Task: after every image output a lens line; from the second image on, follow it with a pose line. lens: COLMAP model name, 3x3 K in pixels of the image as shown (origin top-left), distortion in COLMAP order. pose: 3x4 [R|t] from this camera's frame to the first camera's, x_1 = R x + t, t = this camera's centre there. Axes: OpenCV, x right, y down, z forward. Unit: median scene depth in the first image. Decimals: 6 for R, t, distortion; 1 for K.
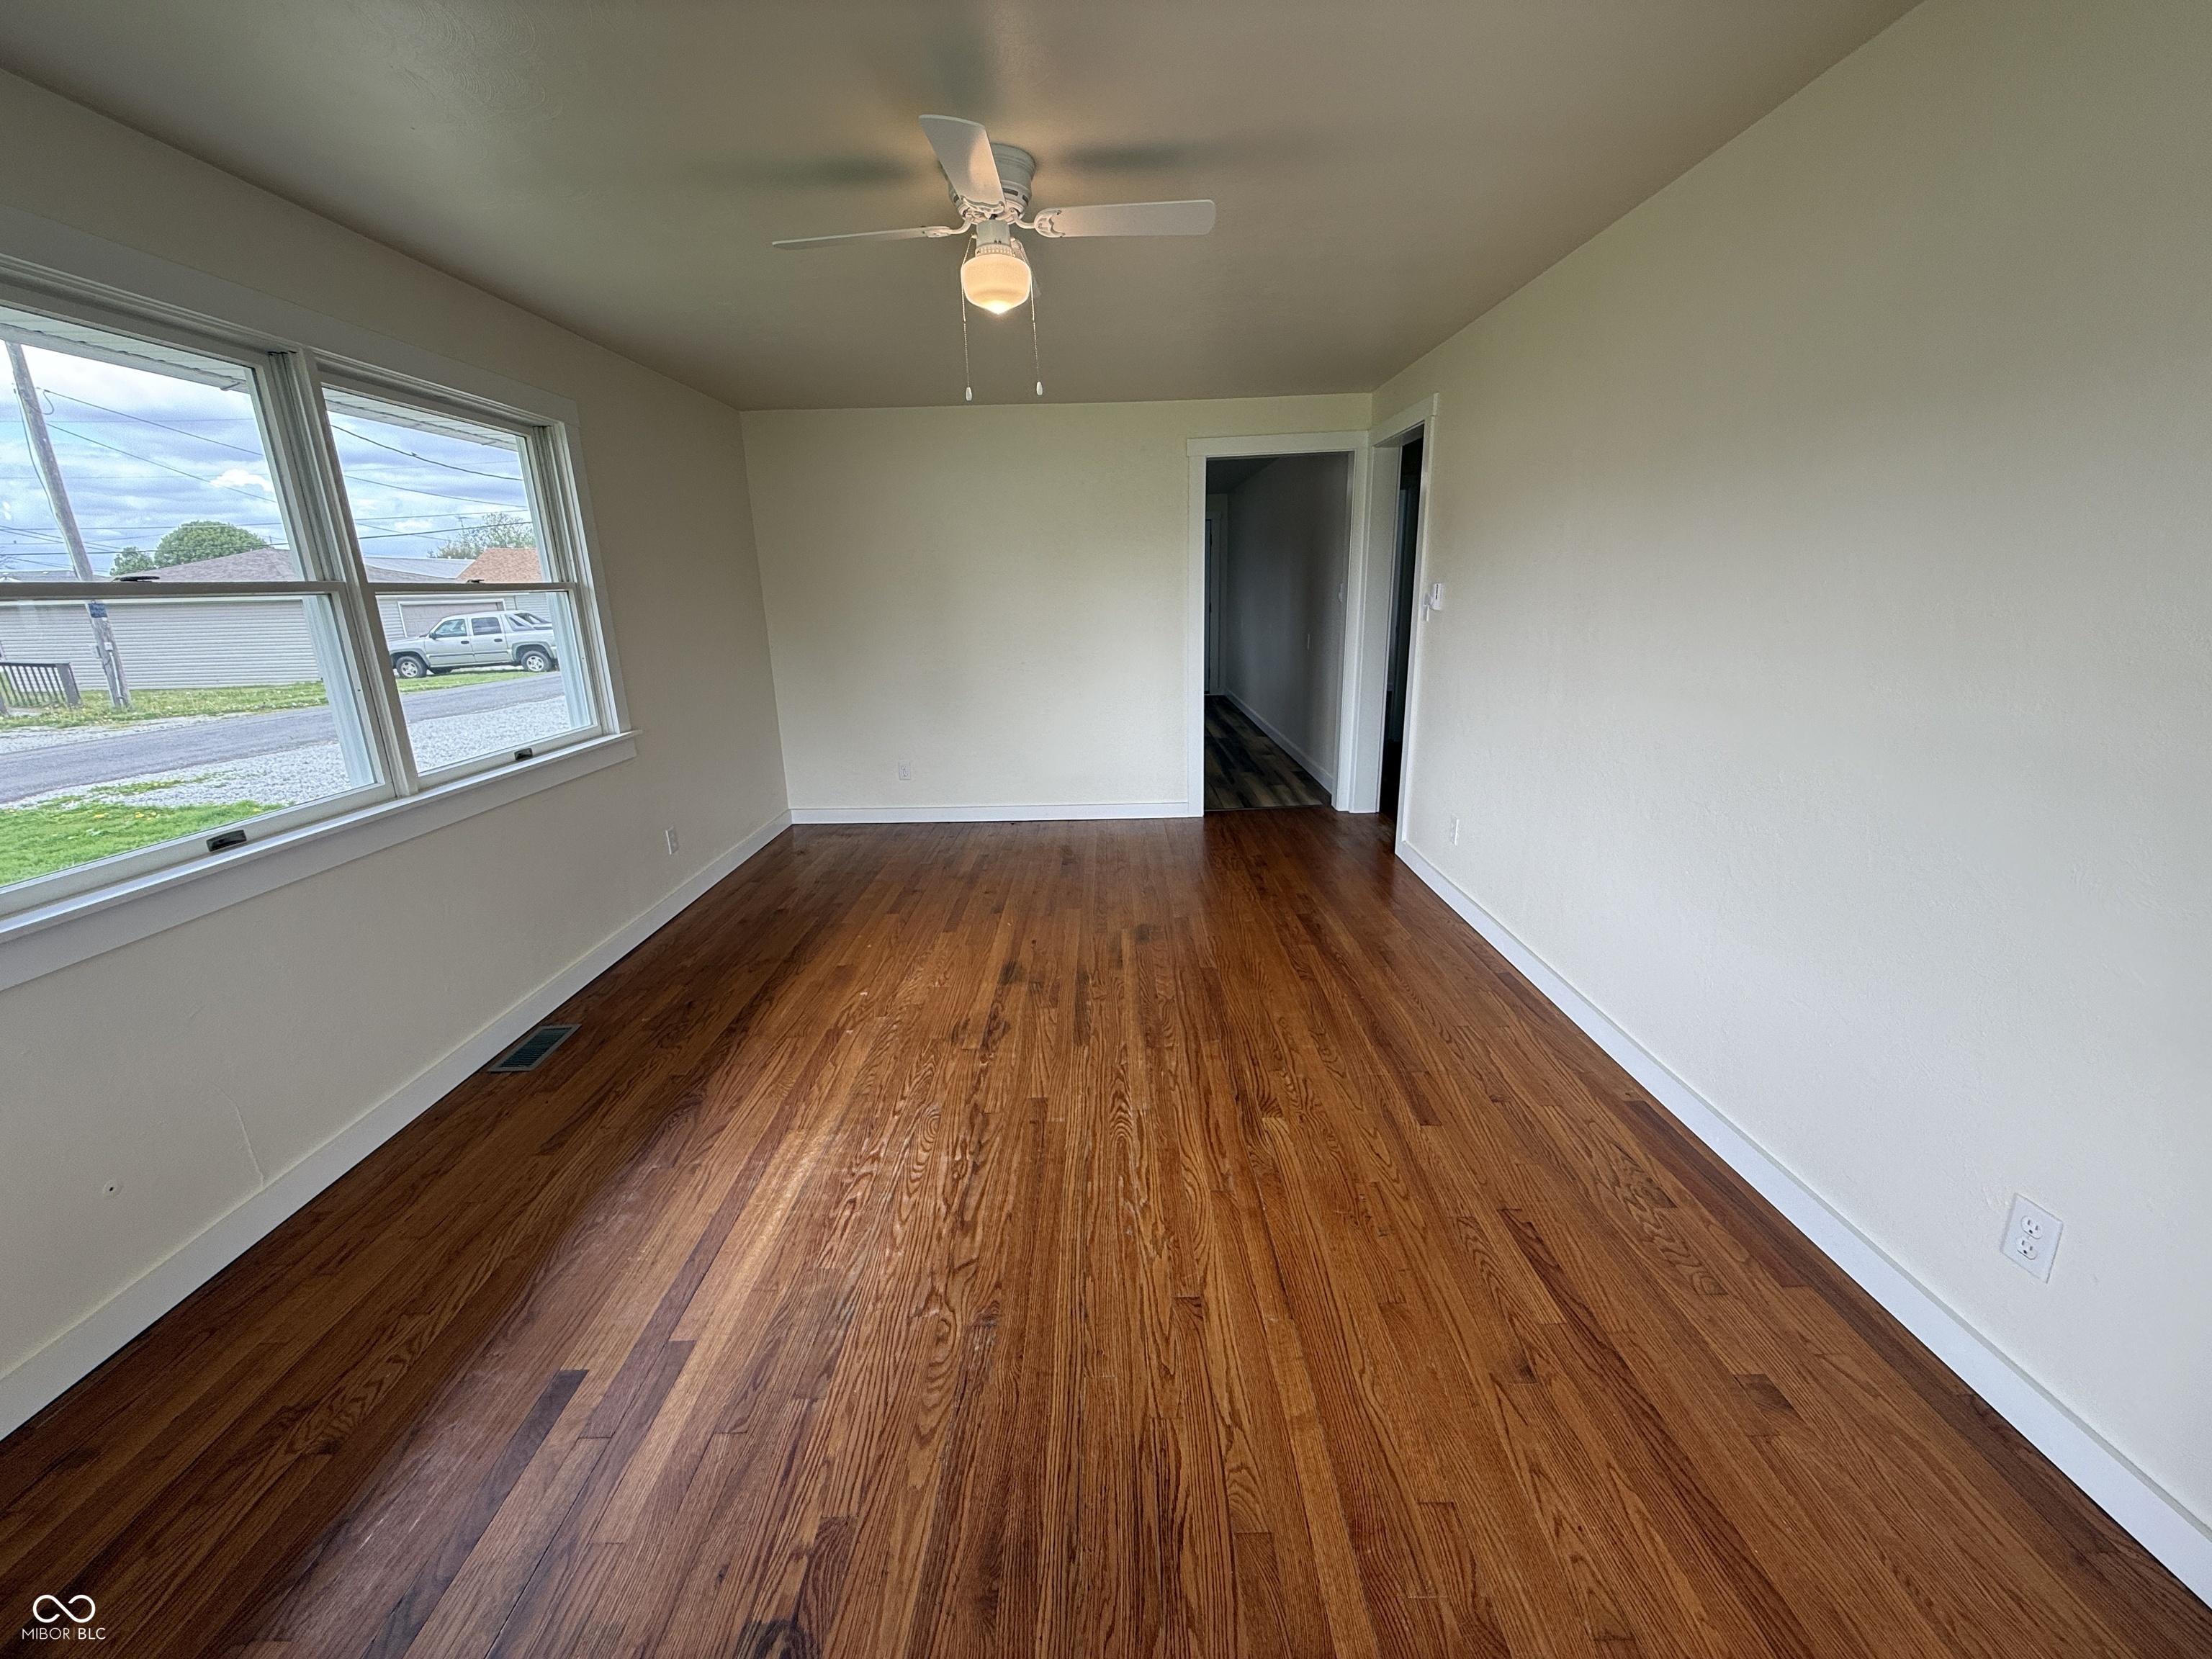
lens RADIAL K [[898.0, 0, 1095.0], [0, 898.0, 834.3], [0, 0, 1]] dist [0.000642, -0.000121]
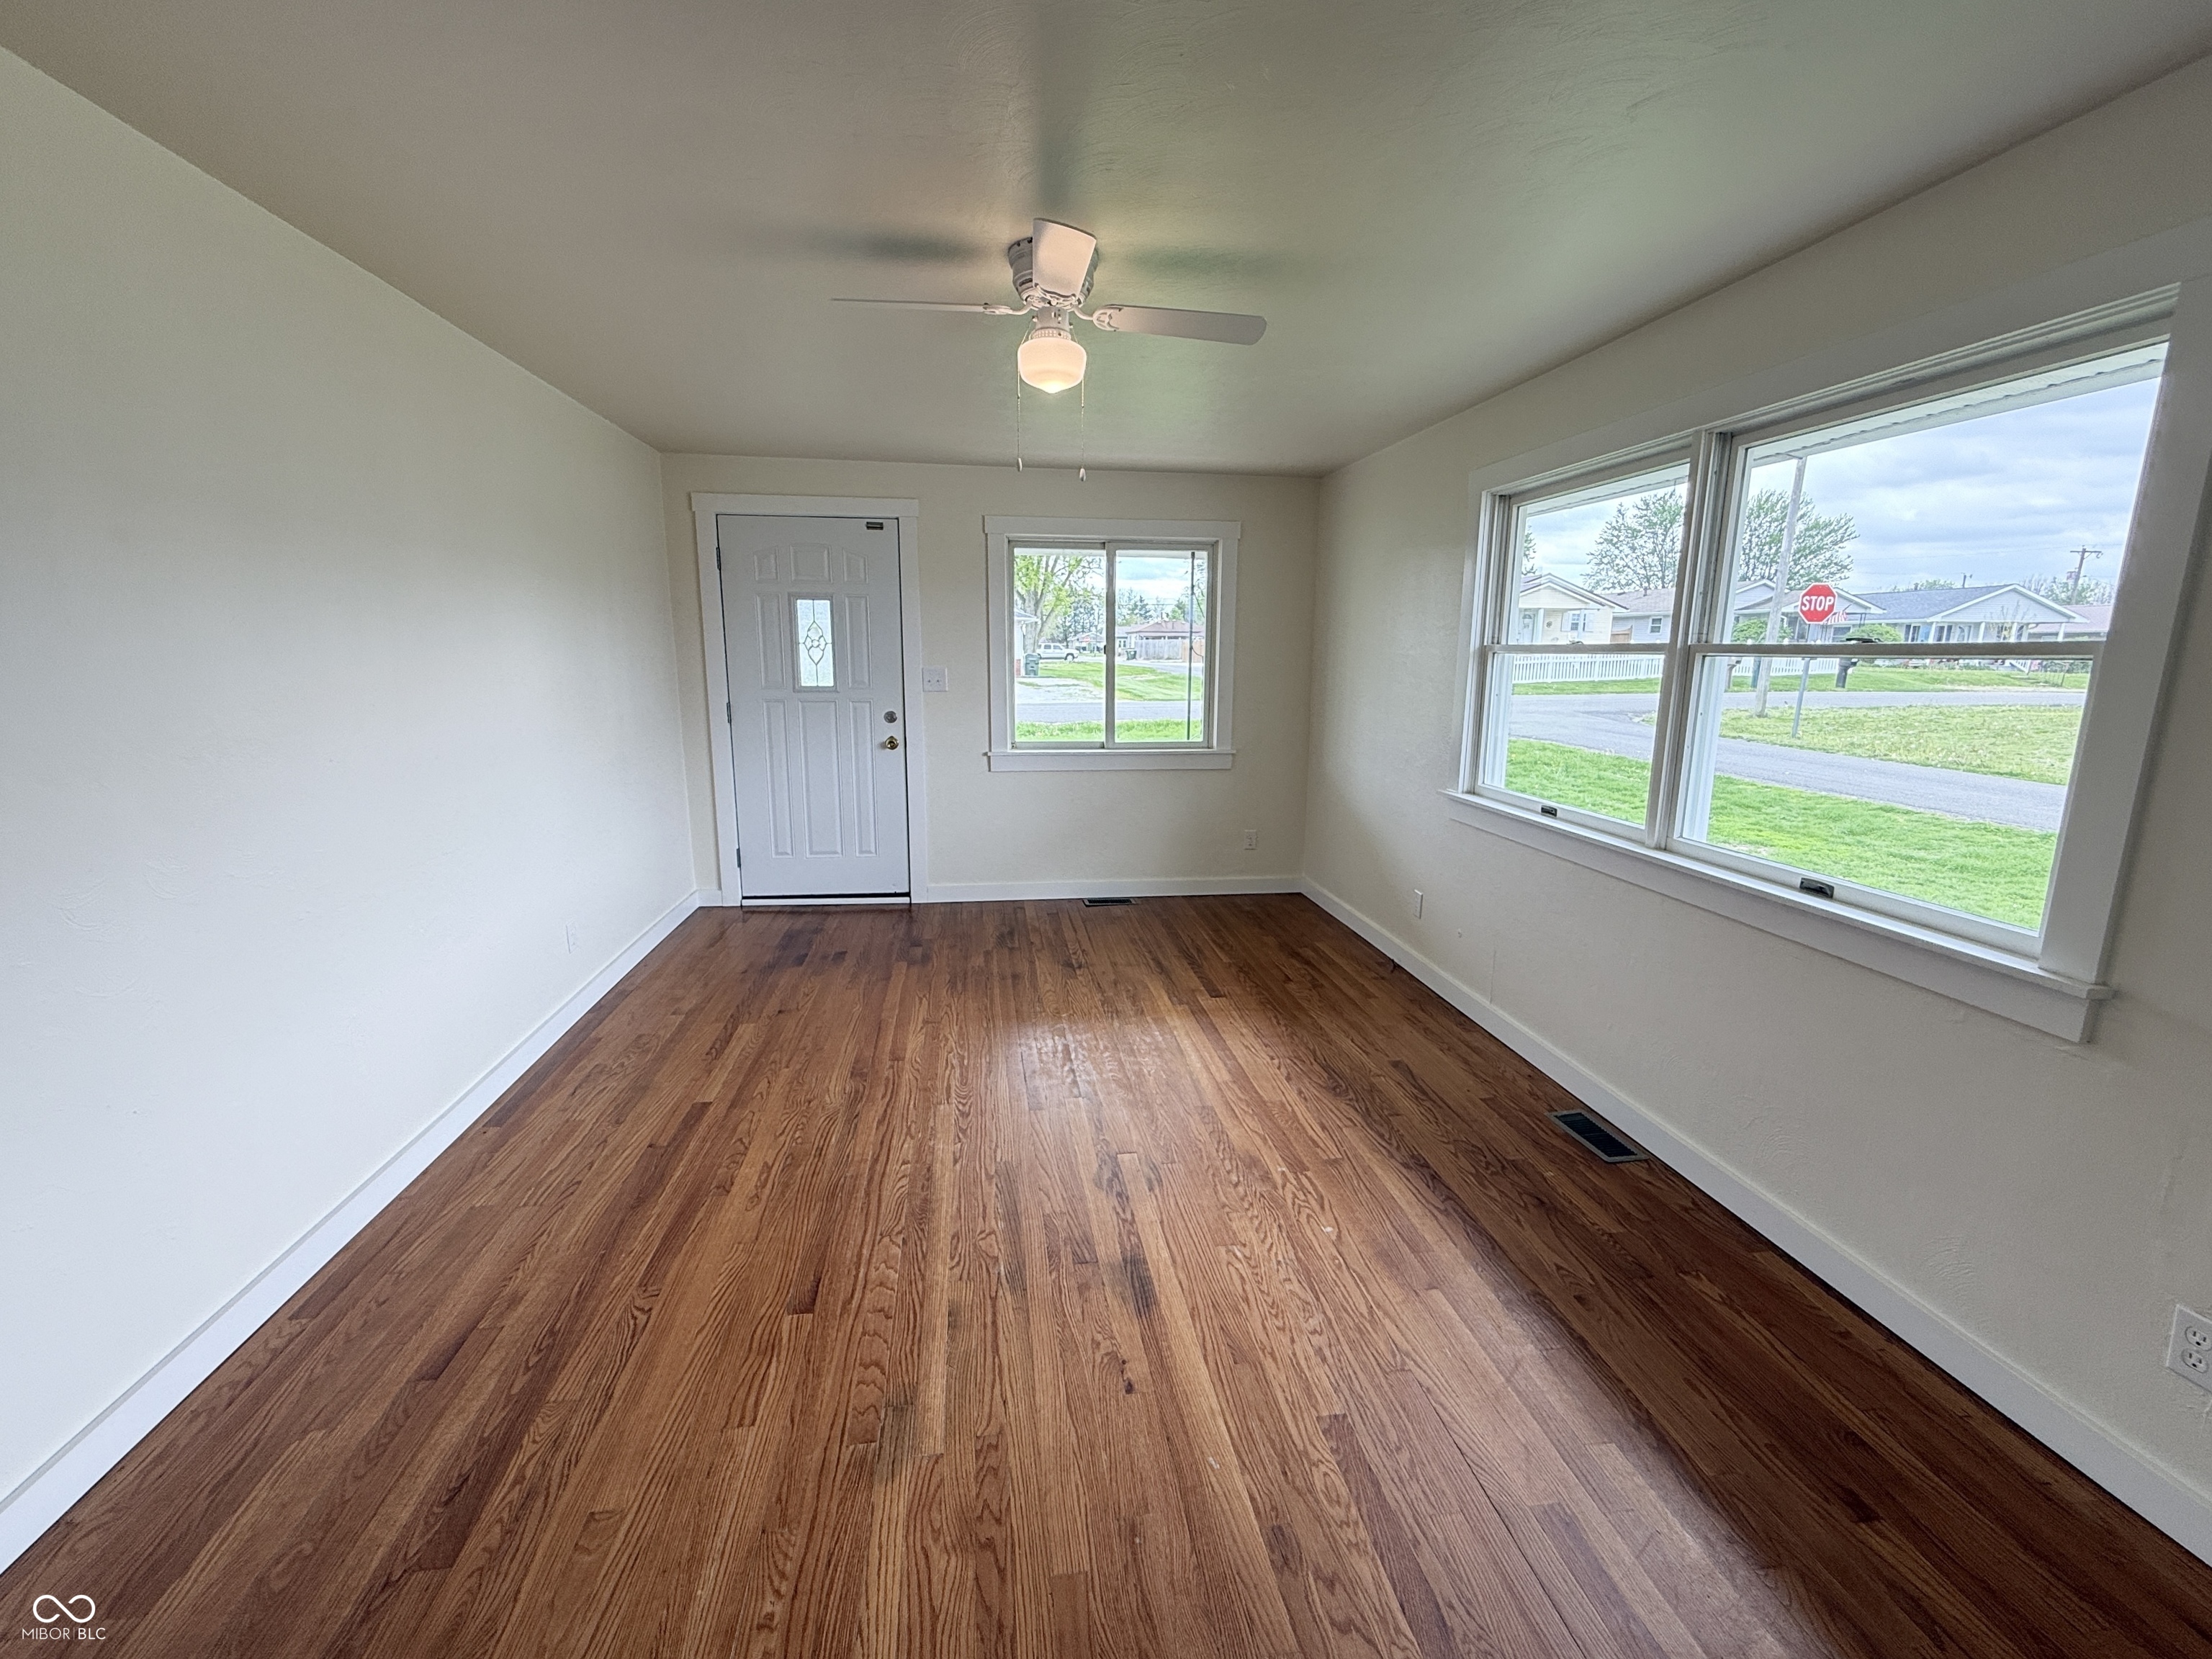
lens RADIAL K [[898.0, 0, 1091.9], [0, 898.0, 817.7], [0, 0, 1]] dist [0.000642, -0.000121]
pose [[-0.989896, 0.042574, -0.135254, 0.005331], [-0.021952, 0.896349, 0.442805, -0.459904], [0.140087, 0.441300, -0.886358, 1.614463]]
